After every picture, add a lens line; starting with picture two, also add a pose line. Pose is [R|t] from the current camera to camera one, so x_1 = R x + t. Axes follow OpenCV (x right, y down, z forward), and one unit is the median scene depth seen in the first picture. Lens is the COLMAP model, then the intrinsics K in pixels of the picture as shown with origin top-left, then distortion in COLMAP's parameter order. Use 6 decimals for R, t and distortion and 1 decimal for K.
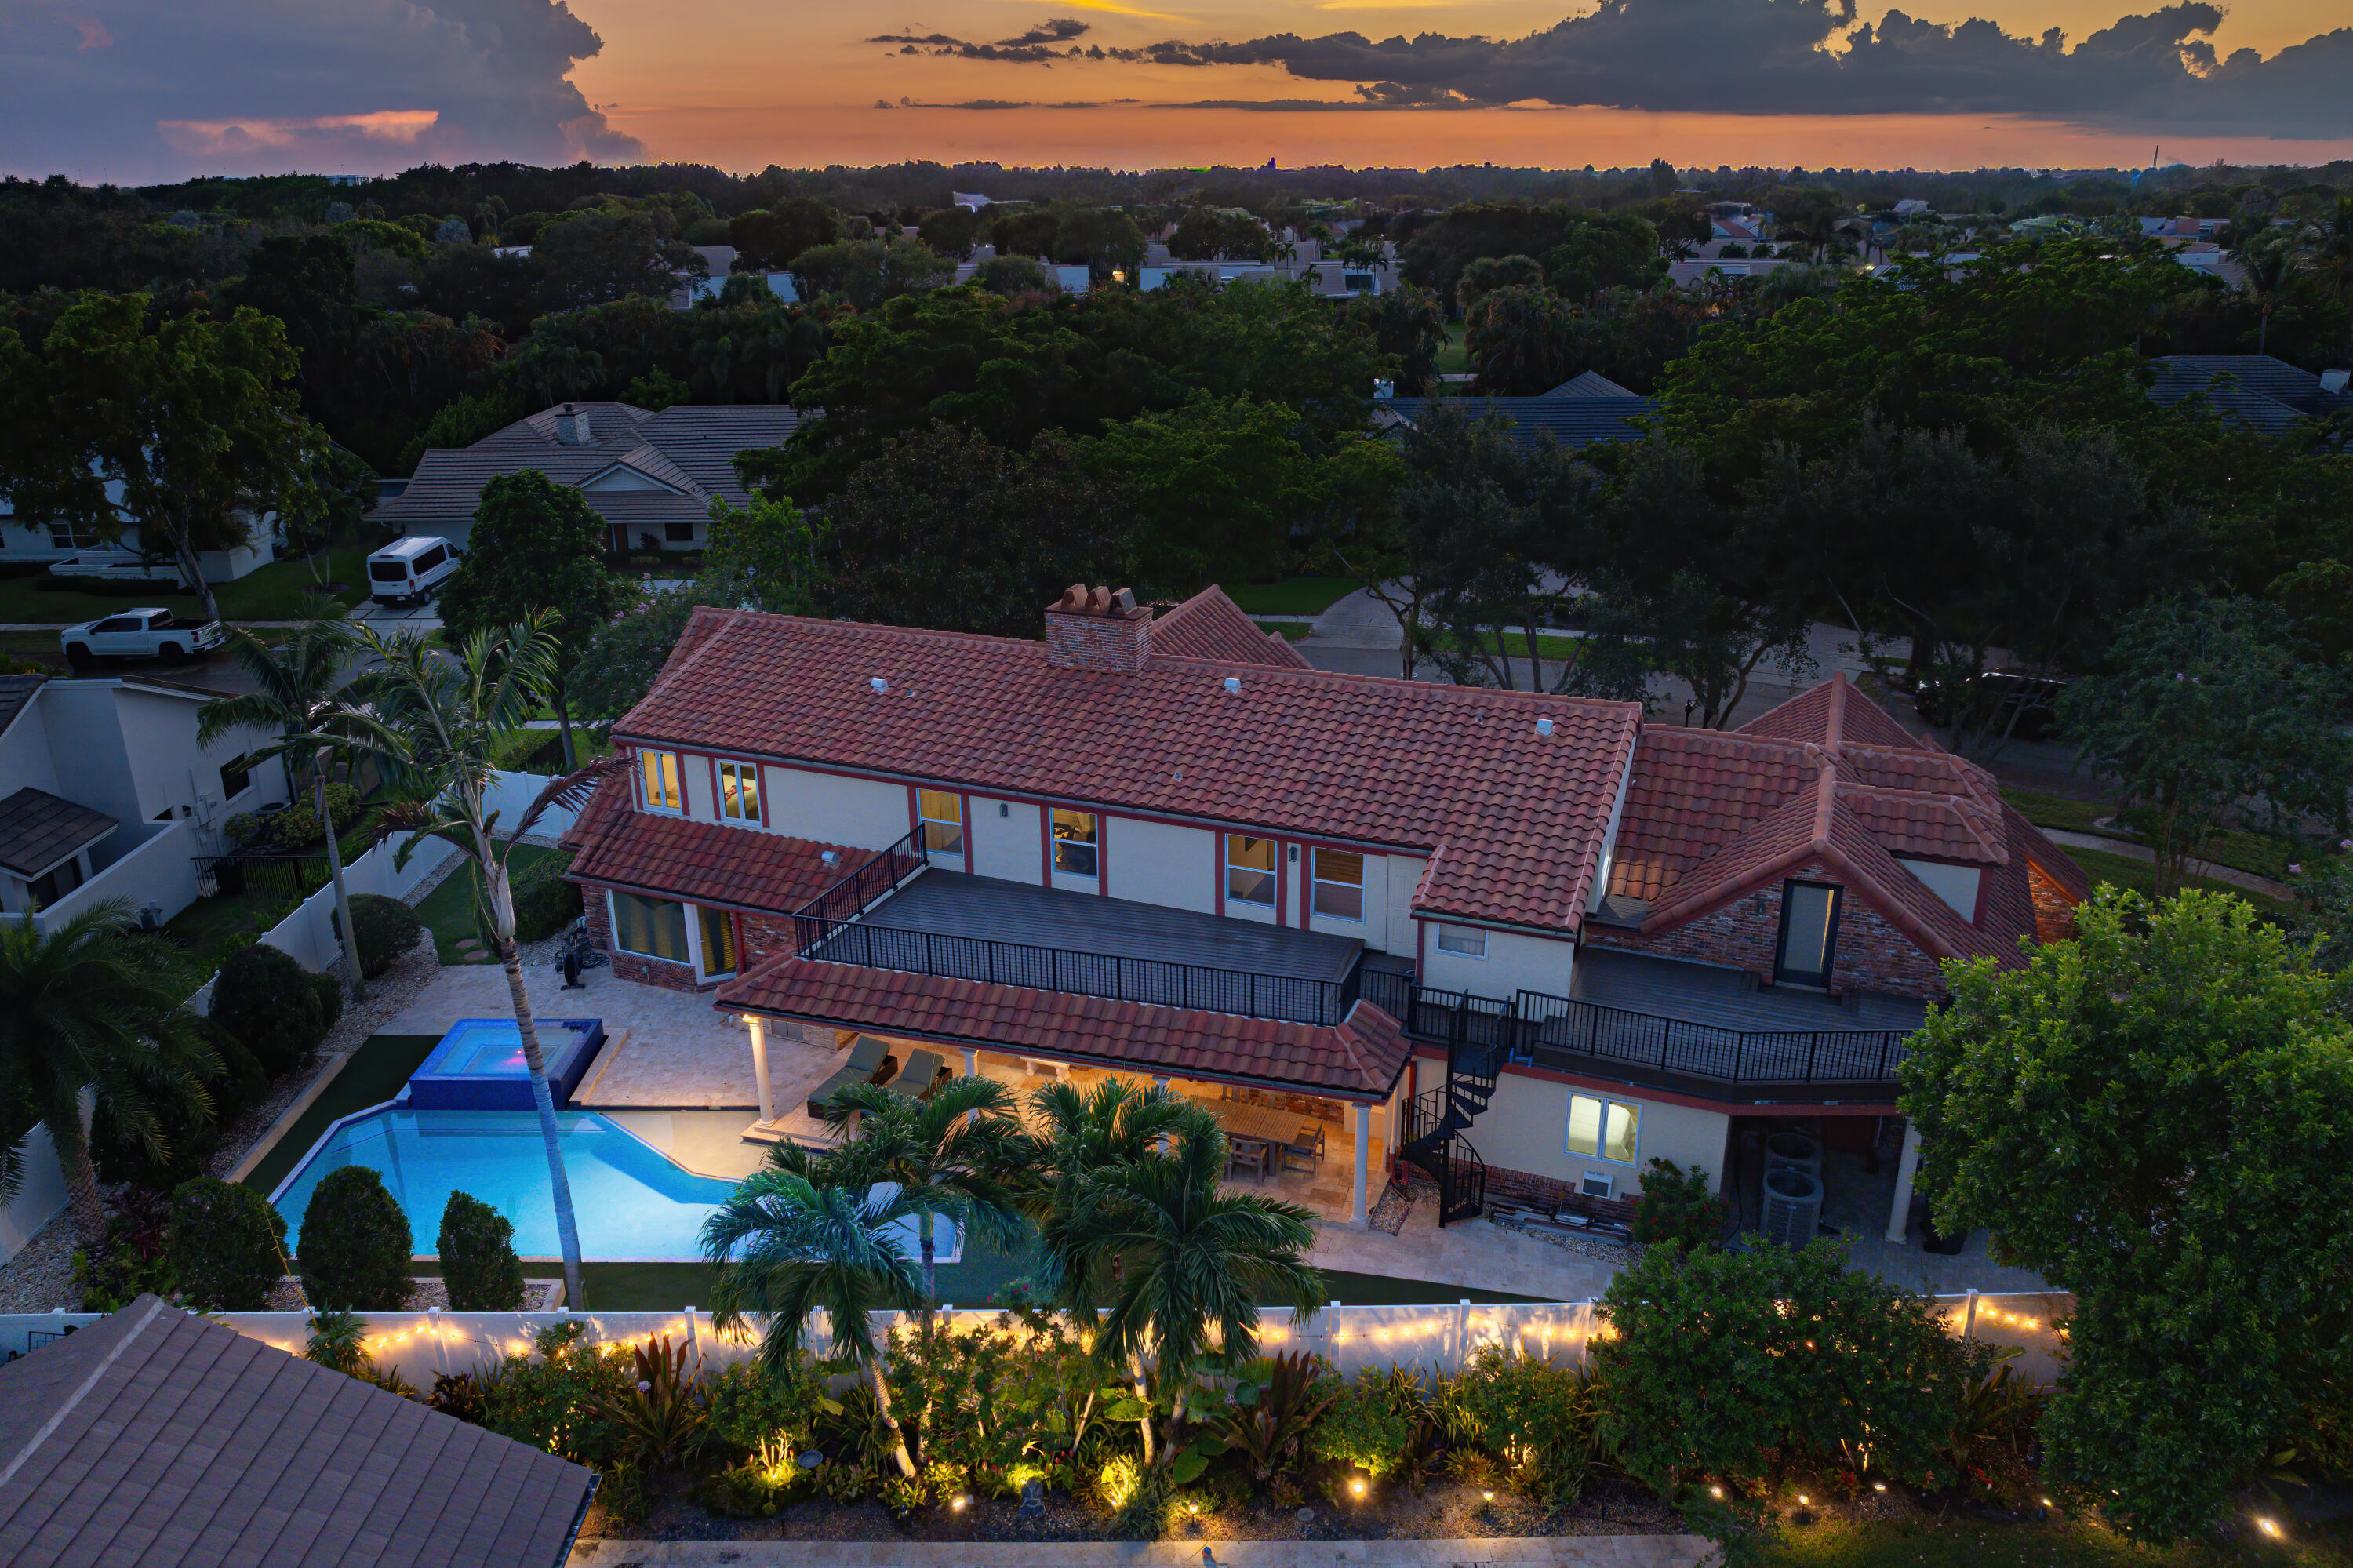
lens RADIAL K [[1689.8, 0, 1176.5], [0, 1689.8, 784.0], [0, 0, 1]] dist [-0.056788, -0.001265]
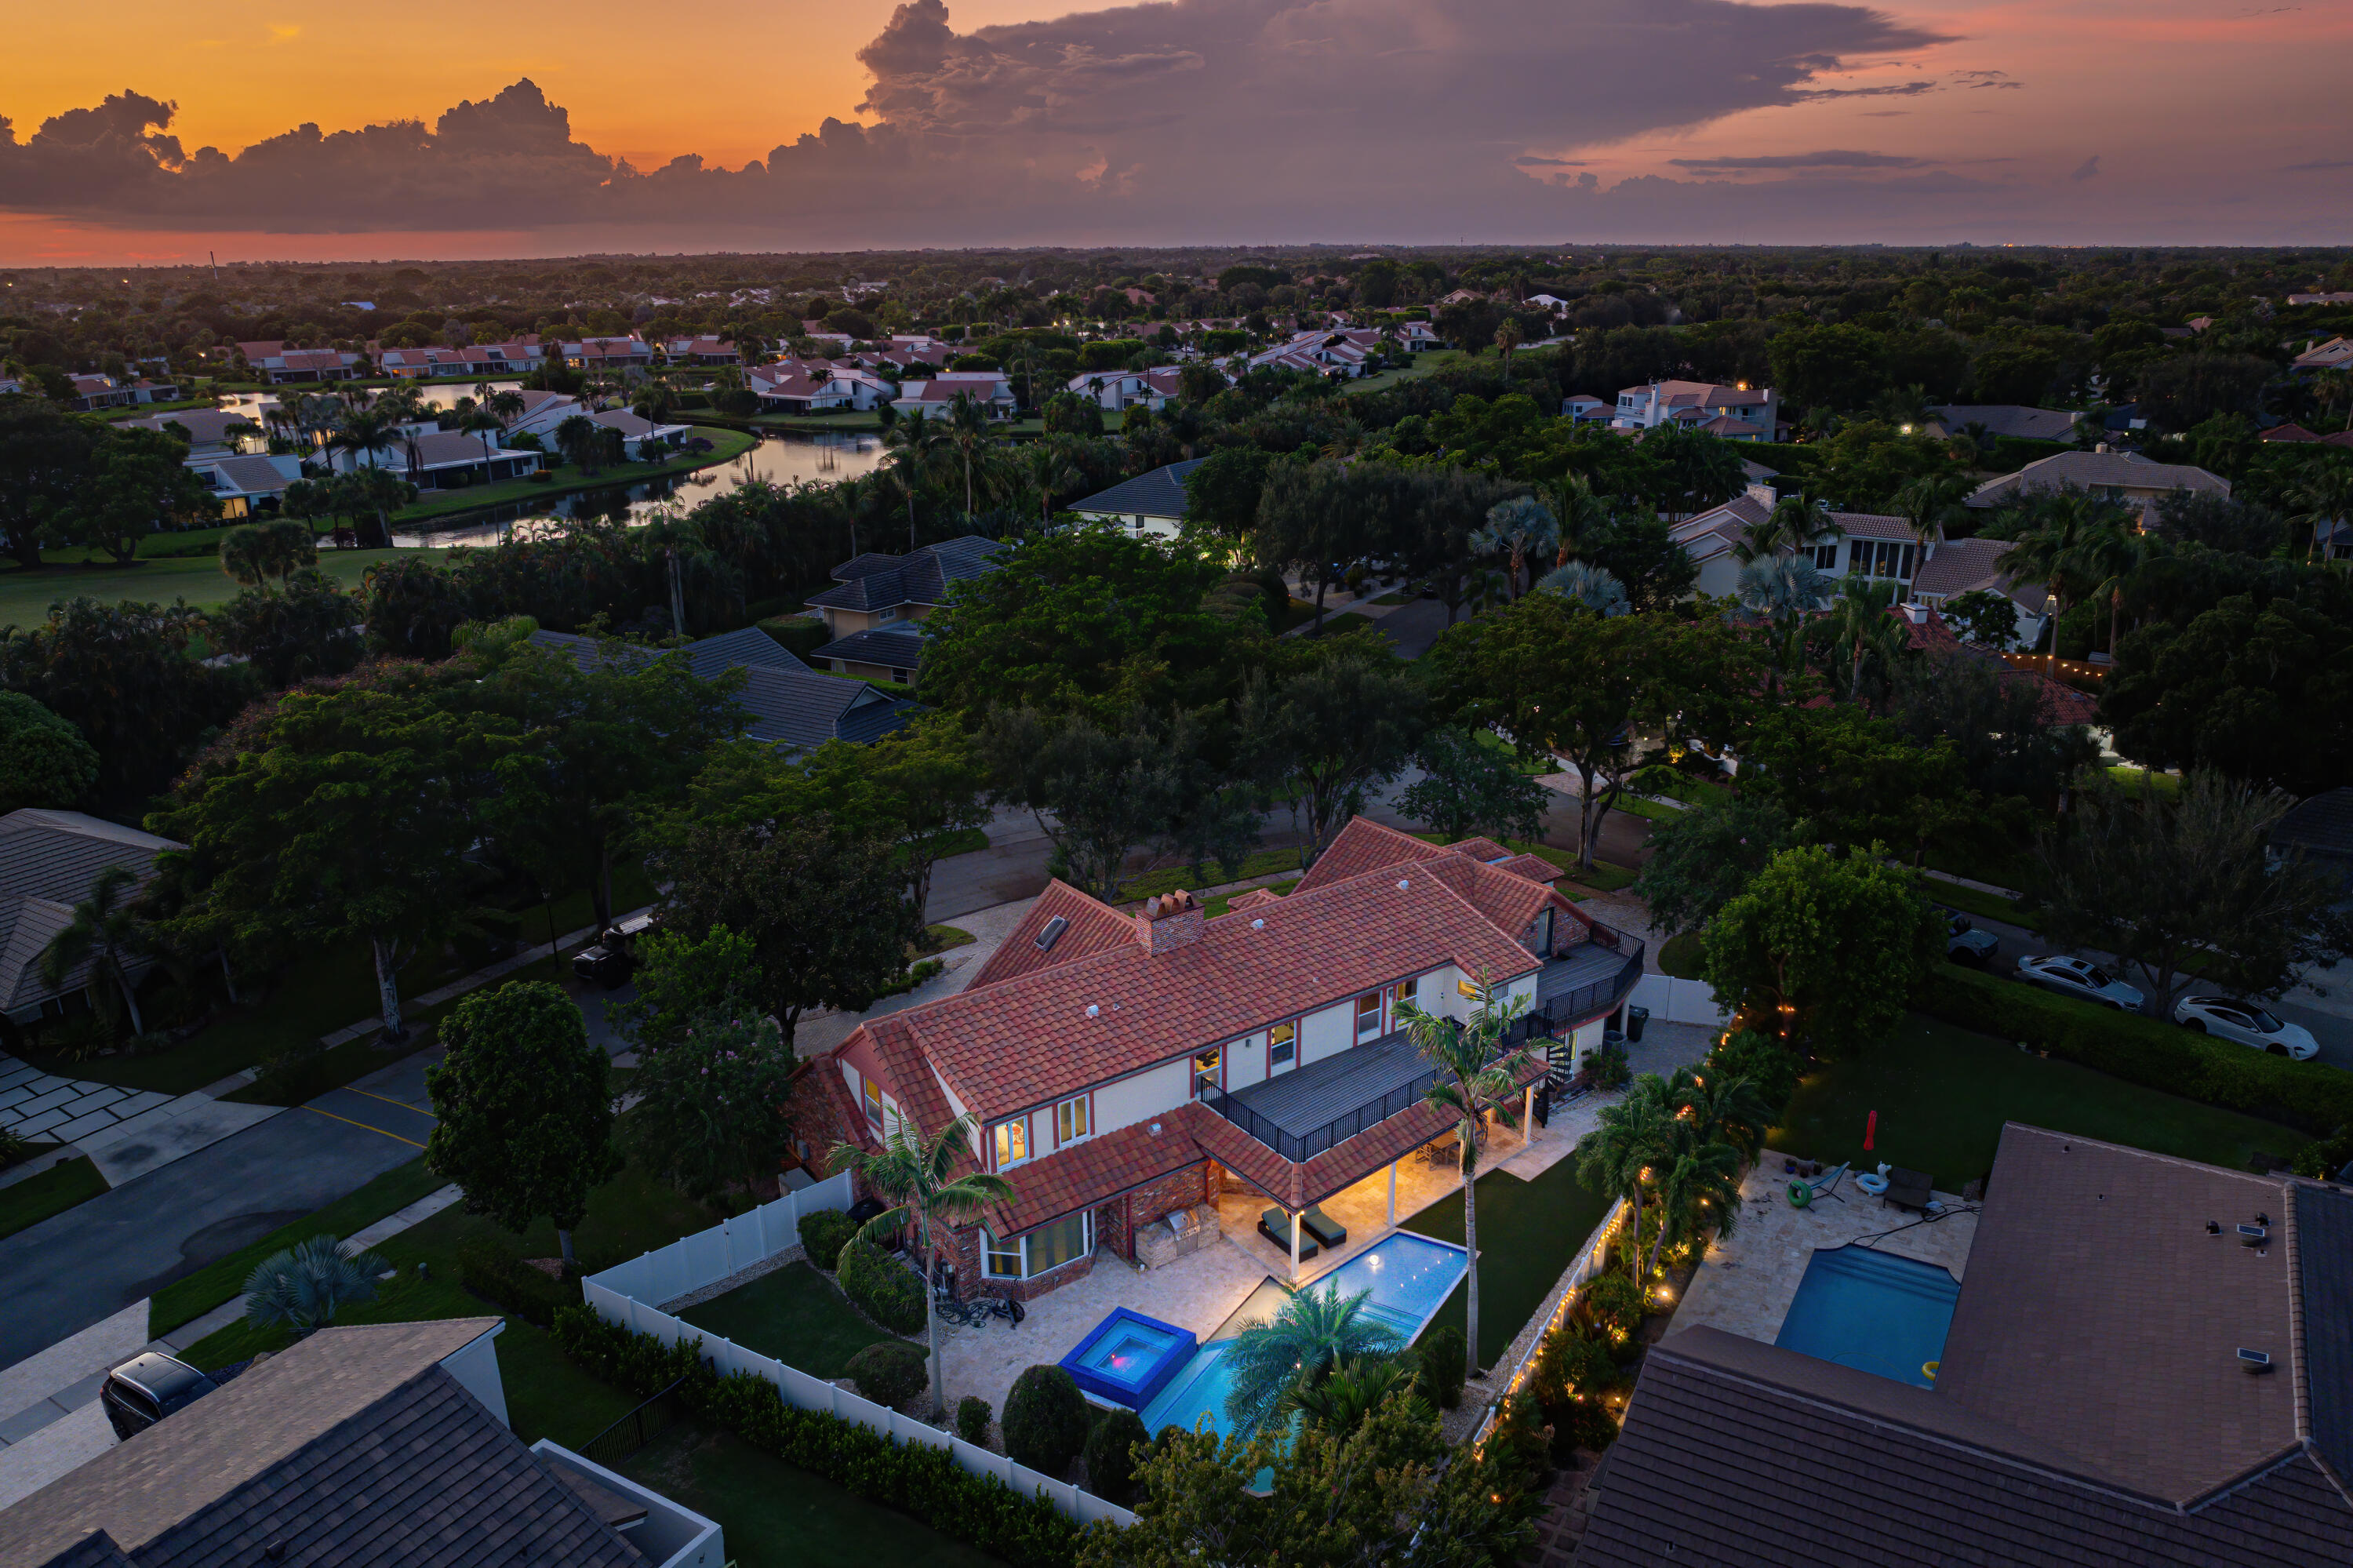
lens RADIAL K [[1689.8, 0, 1176.5], [0, 1689.8, 784.0], [0, 0, 1]] dist [-0.056788, -0.001265]
pose [[0.507185, -0.254355, 0.823448, -1.362557], [0.296753, 0.948571, 0.110226, -0.404555], [-0.809136, 0.188456, 0.556582, 0.129760]]
